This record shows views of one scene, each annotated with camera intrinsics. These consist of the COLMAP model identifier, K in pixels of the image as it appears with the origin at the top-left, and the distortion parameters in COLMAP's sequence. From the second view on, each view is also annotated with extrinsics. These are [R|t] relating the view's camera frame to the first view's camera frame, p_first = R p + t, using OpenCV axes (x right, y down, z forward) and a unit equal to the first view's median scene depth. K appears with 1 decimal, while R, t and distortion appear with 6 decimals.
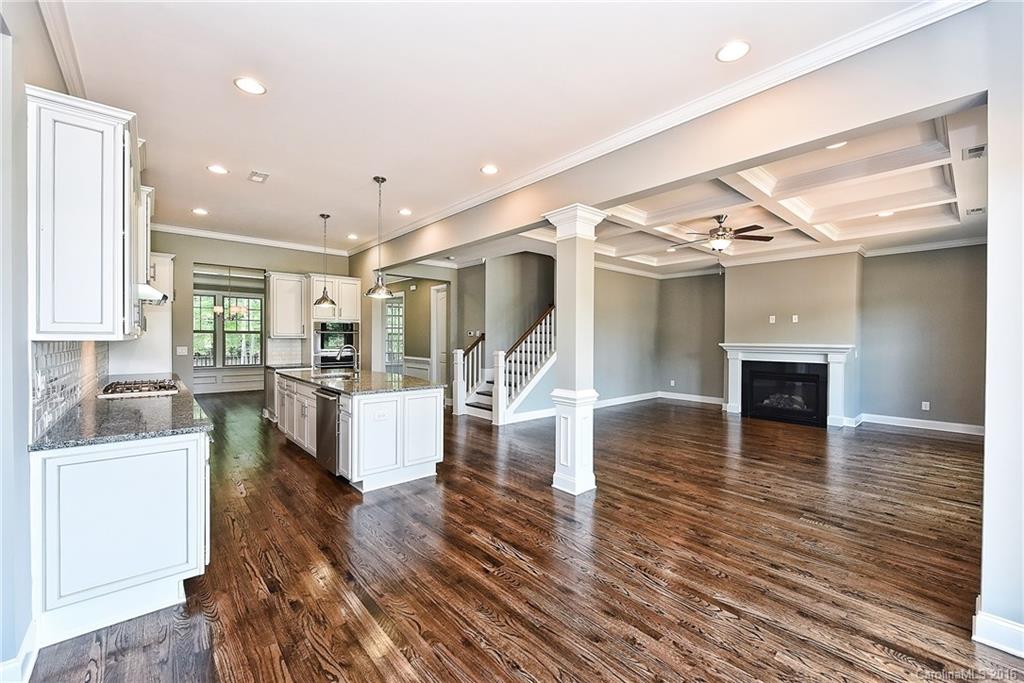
lens RADIAL K [[421.7, 0, 513.4], [0, 421.7, 339.8], [0, 0, 1]] dist [0.000851, 0.000044]
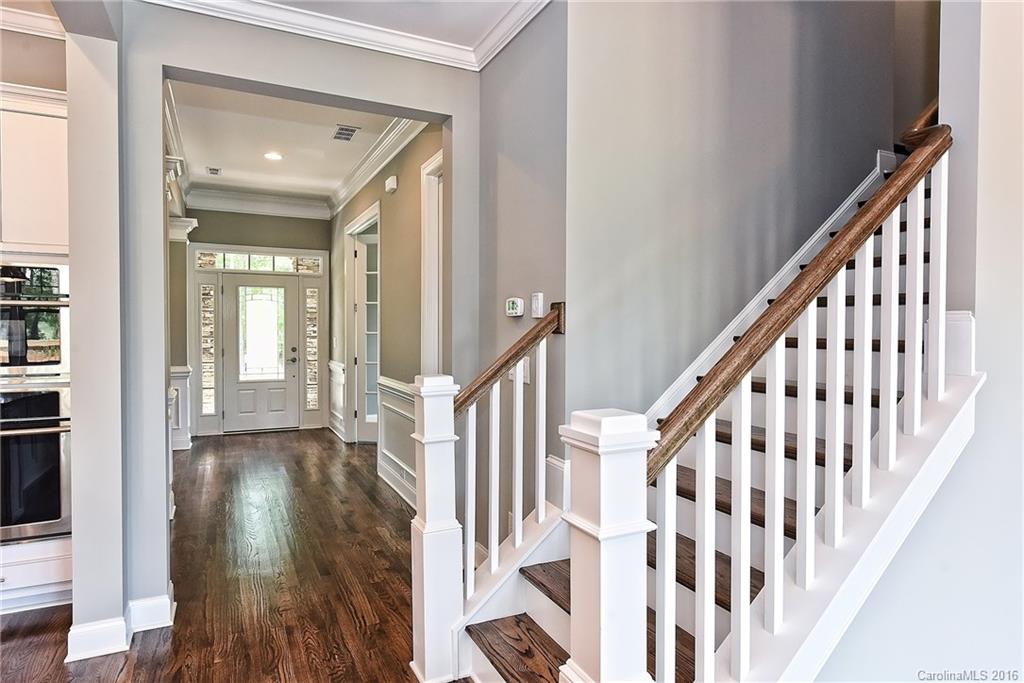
lens RADIAL K [[596.3, 0, 512.0], [0, 596.3, 343.4], [0, 0, 1]] dist [-0.006767, -0.003035]
pose [[0.965145, 0.008910, -0.261564, -0.010692], [-0.003872, 0.999797, 0.019771, 0.000144], [0.261687, -0.018069, 0.964984, 0.693124]]
